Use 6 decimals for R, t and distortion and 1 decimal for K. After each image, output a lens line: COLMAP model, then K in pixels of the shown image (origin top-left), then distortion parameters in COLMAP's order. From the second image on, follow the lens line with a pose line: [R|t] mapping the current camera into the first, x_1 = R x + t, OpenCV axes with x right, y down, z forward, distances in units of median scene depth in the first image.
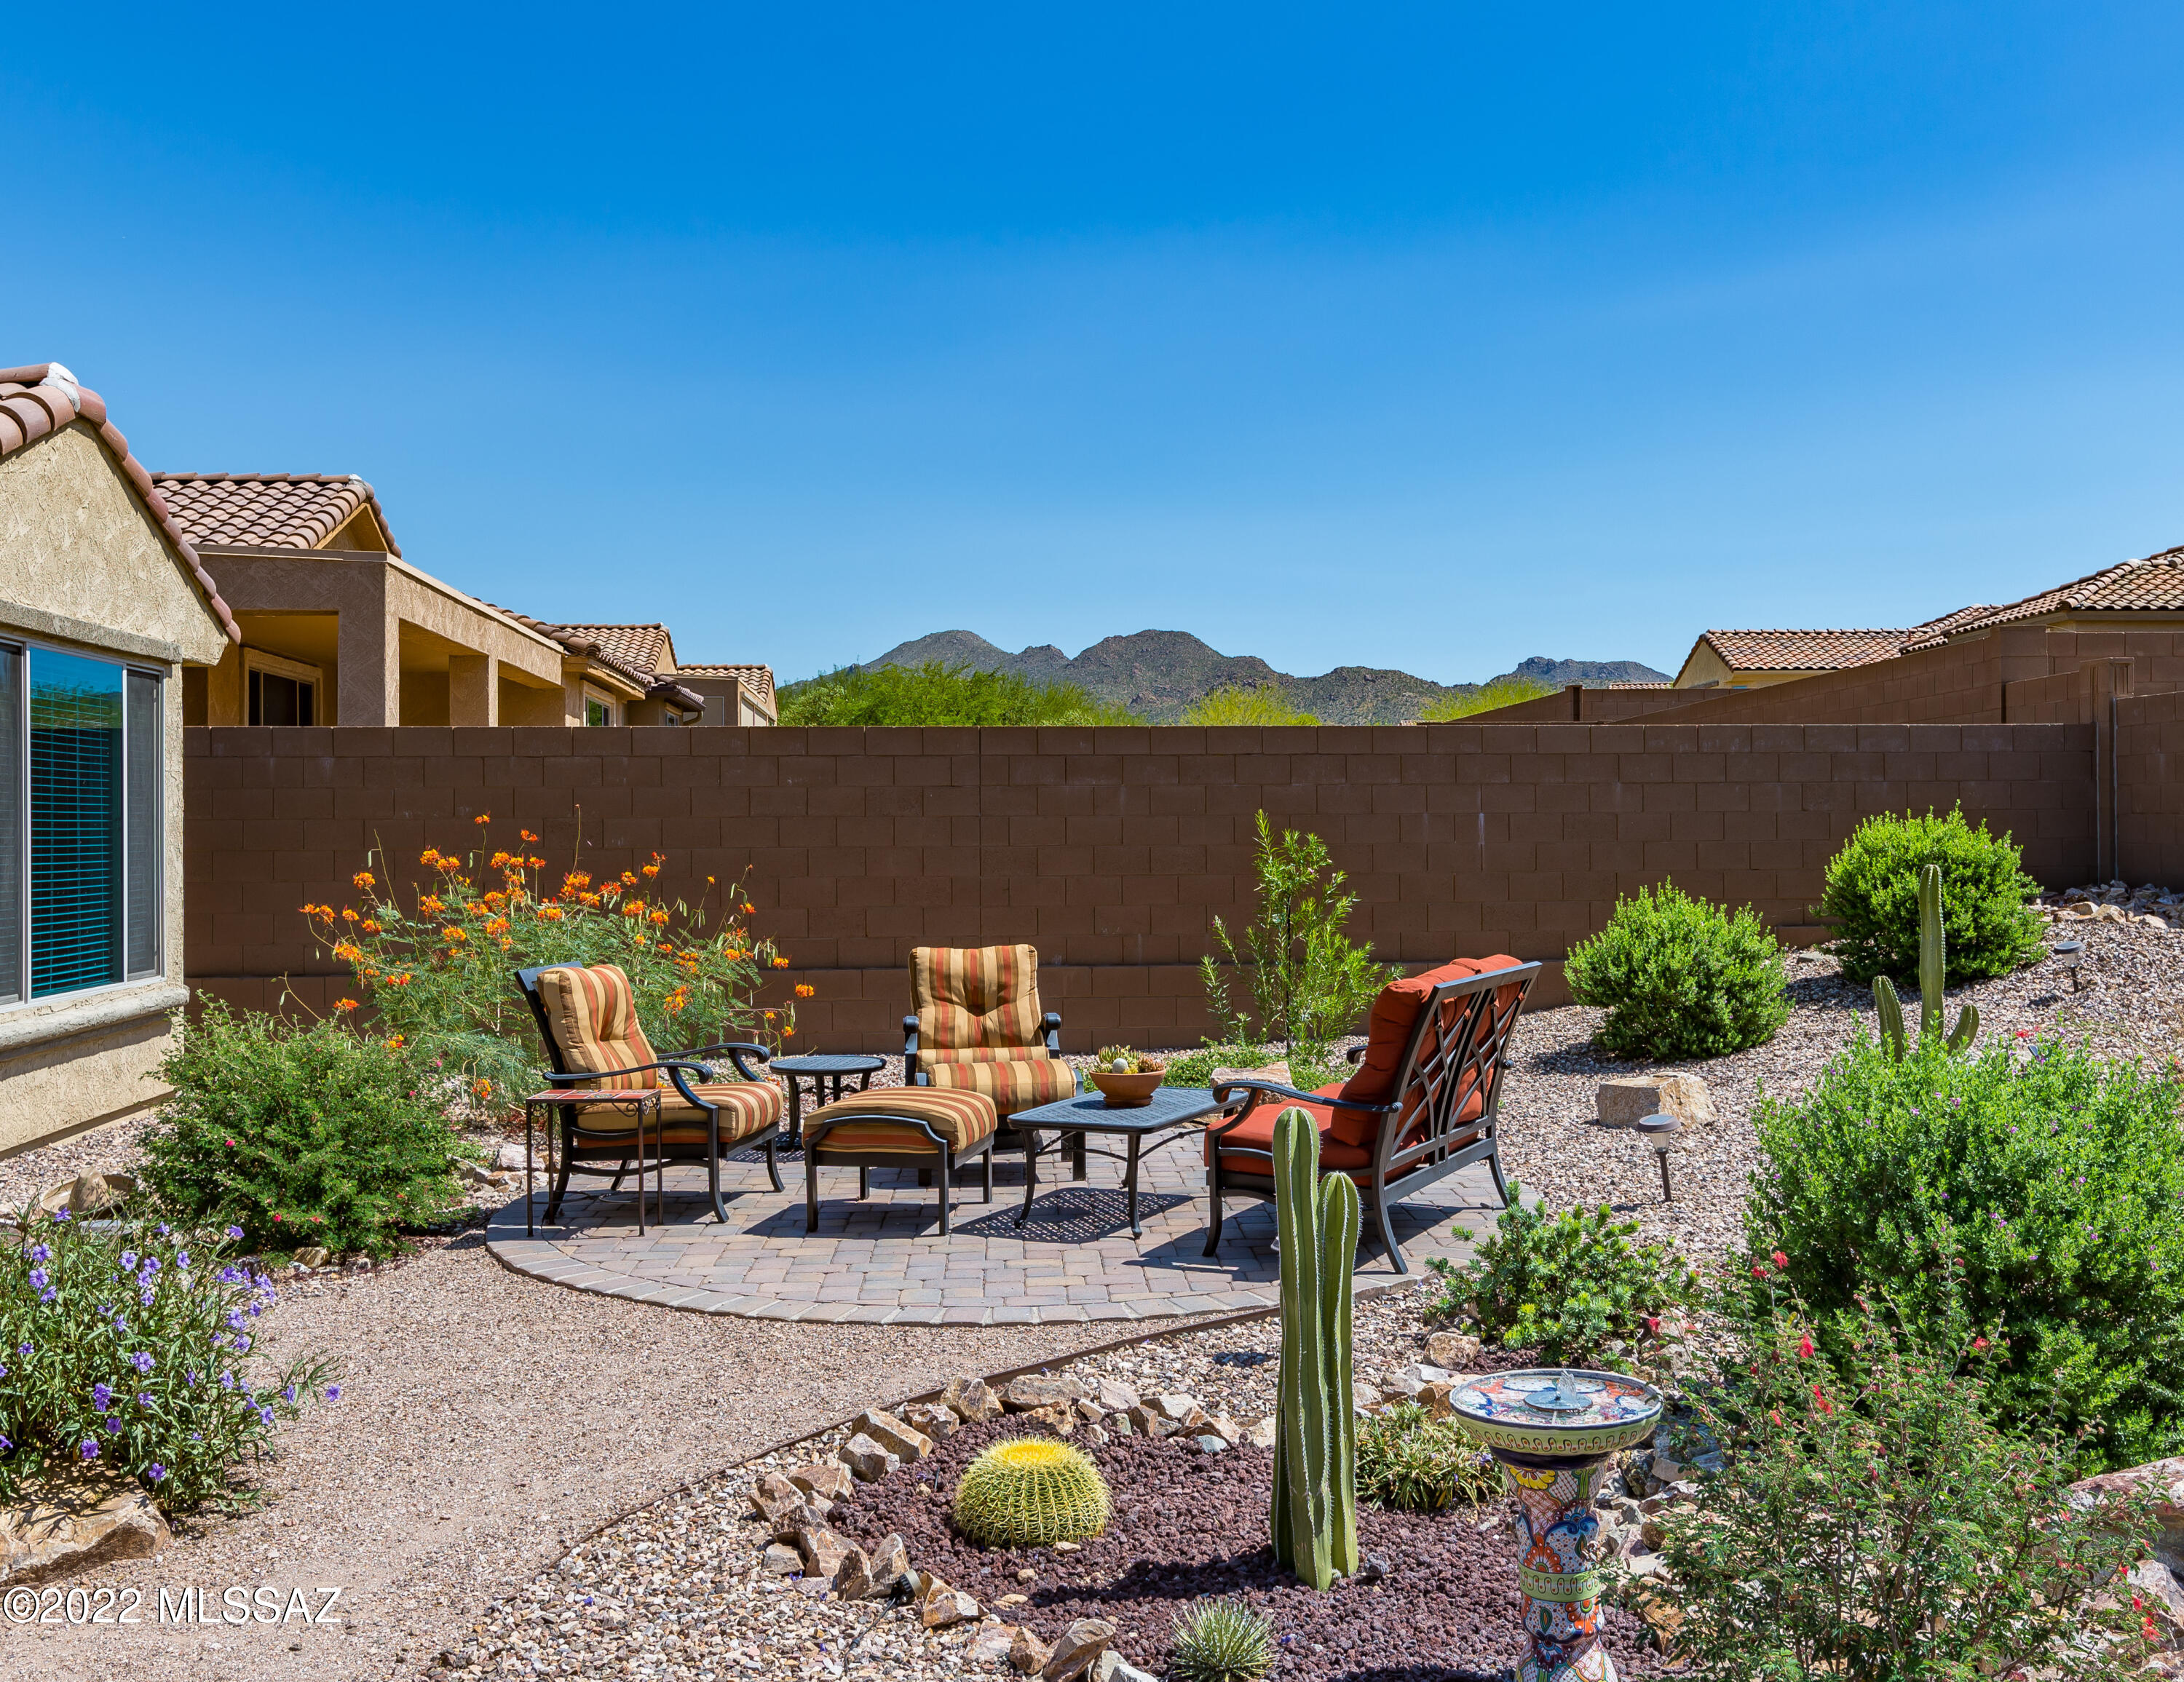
lens RADIAL K [[2084.6, 0, 1148.9], [0, 2084.6, 836.1], [0, 0, 1]] dist [-0.046826, -0.004183]
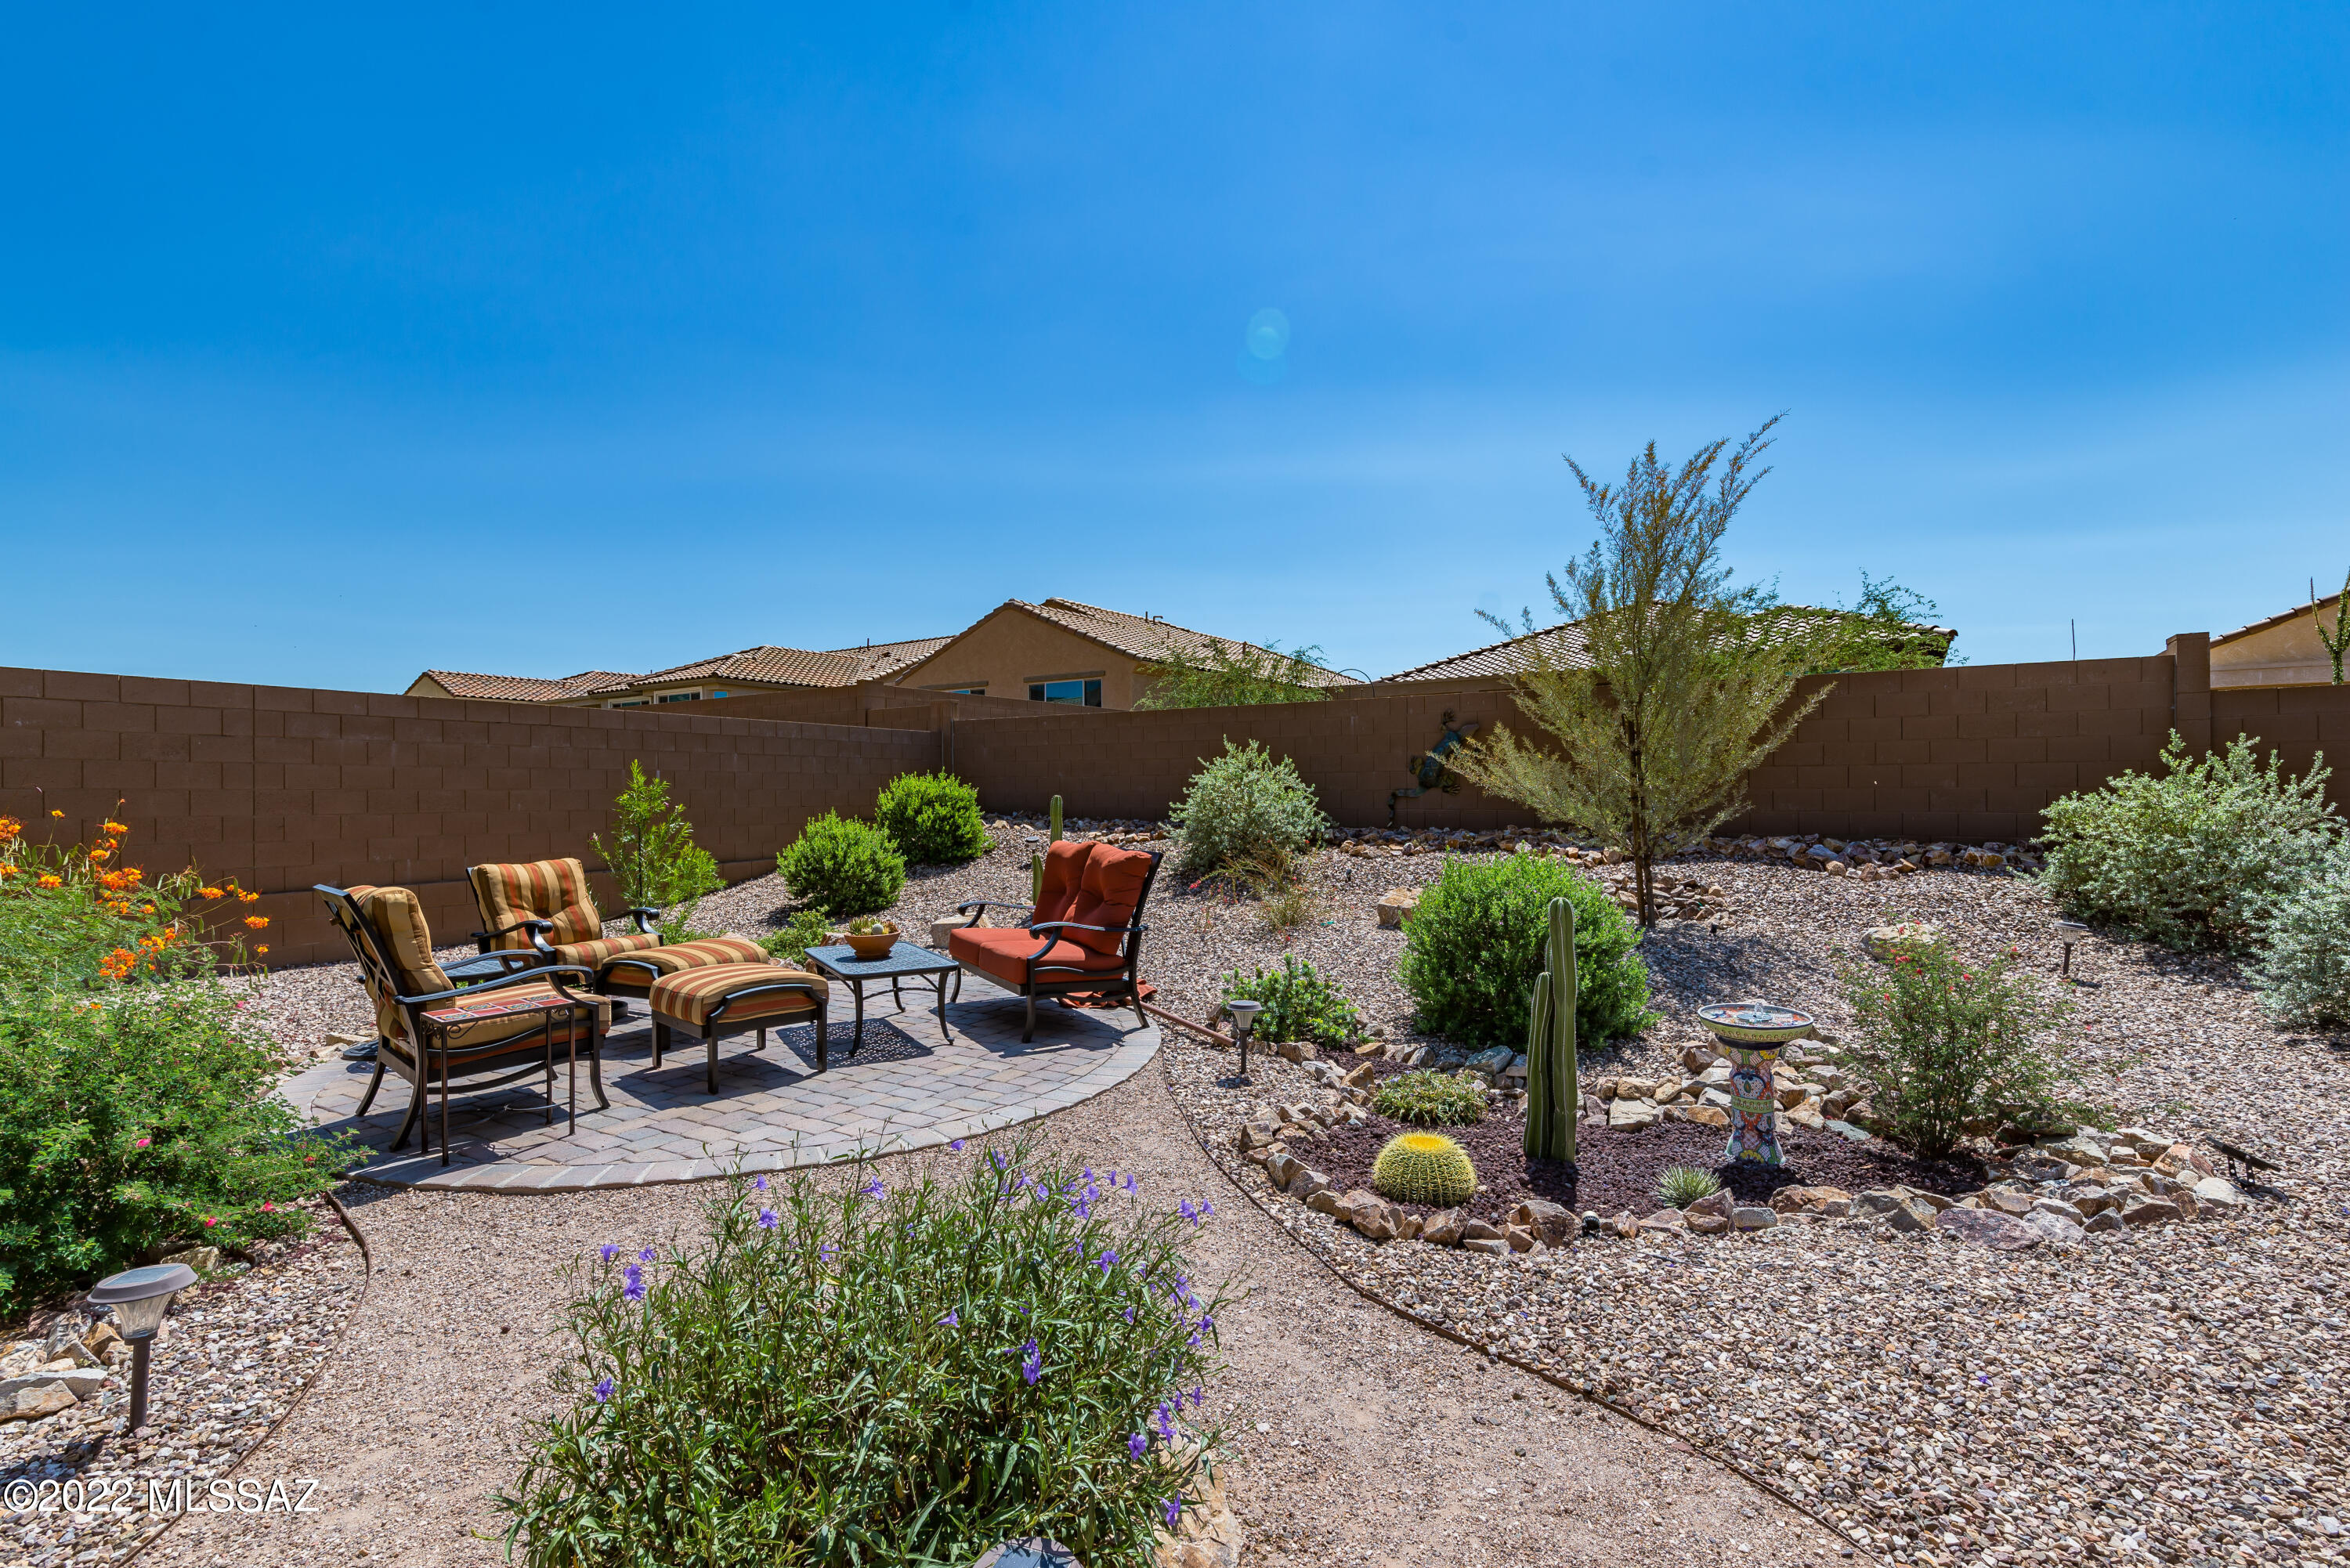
lens RADIAL K [[1077.4, 0, 1171.9], [0, 1077.4, 789.0], [0, 0, 1]] dist [0.005858, 0.000026]
pose [[0.564617, 0.007486, 0.825319, -0.355077], [0.005197, 0.999907, -0.012624, 0.018876], [-0.825336, 0.011417, 0.564526, 0.305552]]
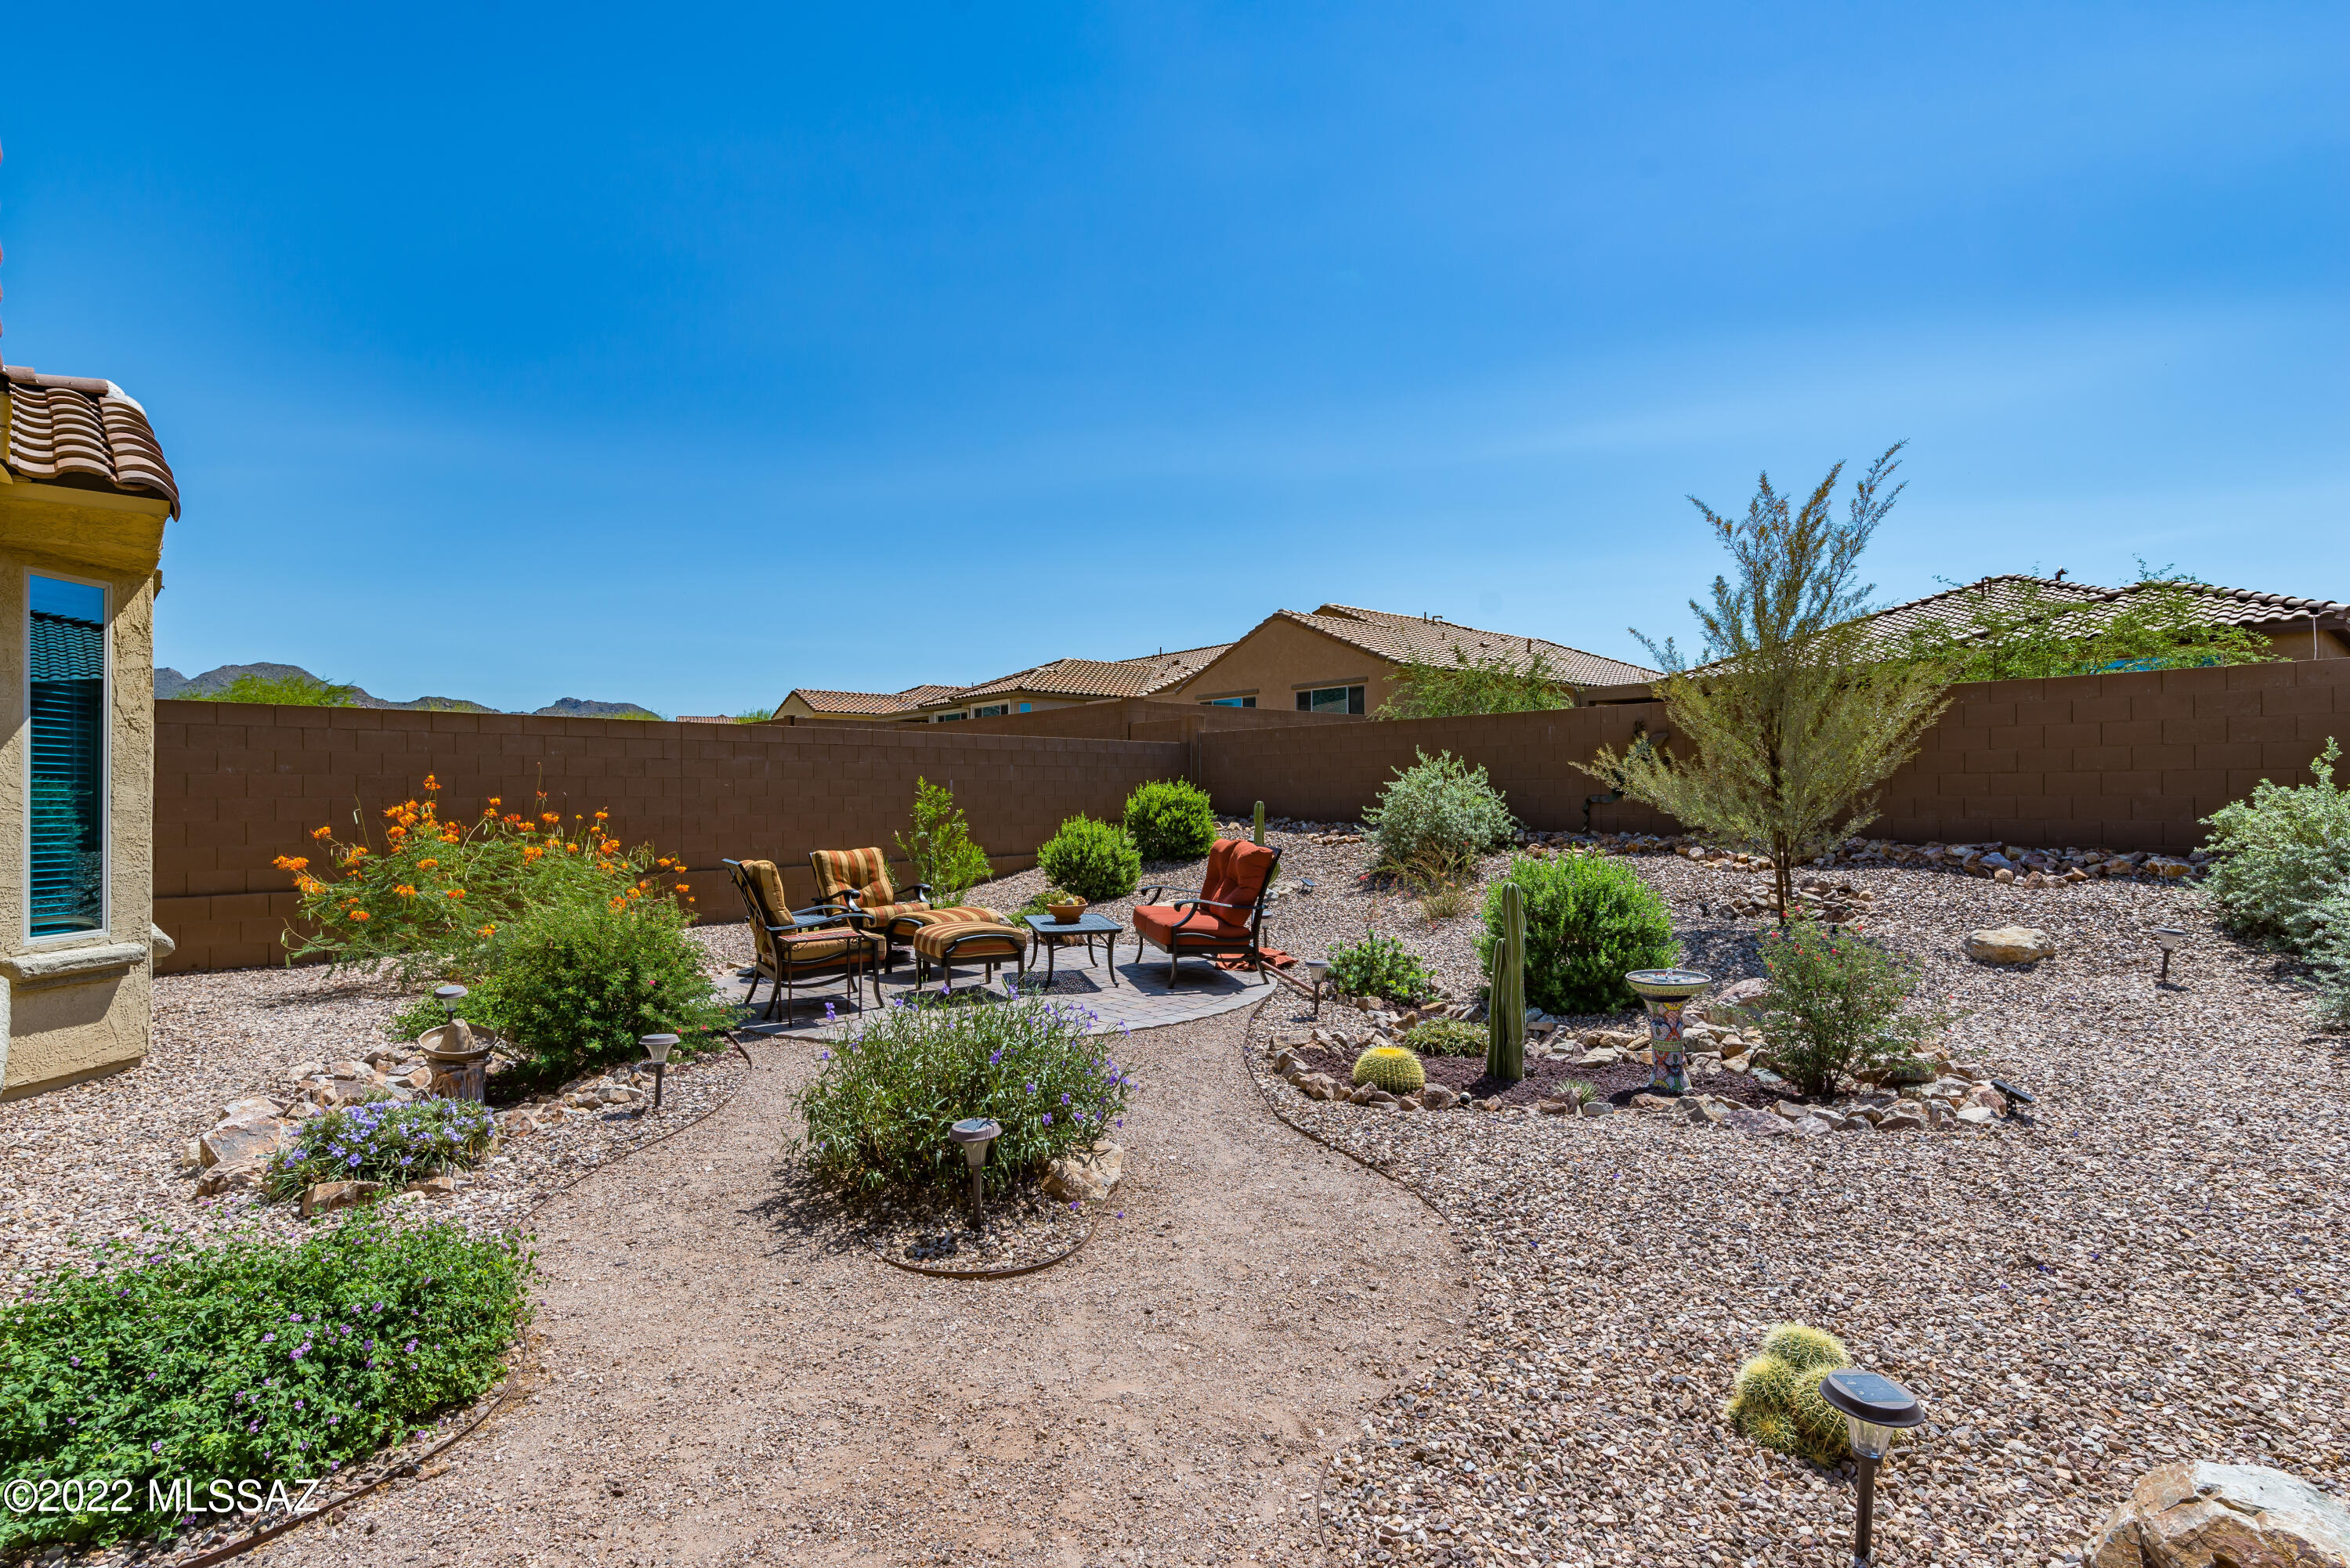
lens RADIAL K [[1131.5, 0, 1175.0], [0, 1131.5, 784.0], [0, 0, 1]] dist [0.000719, -0.002099]
pose [[0.771228, 0.010280, 0.636476, -0.425102], [0.002420, 0.999815, -0.019081, 0.016309], [-0.636554, 0.016256, 0.771060, 0.101948]]
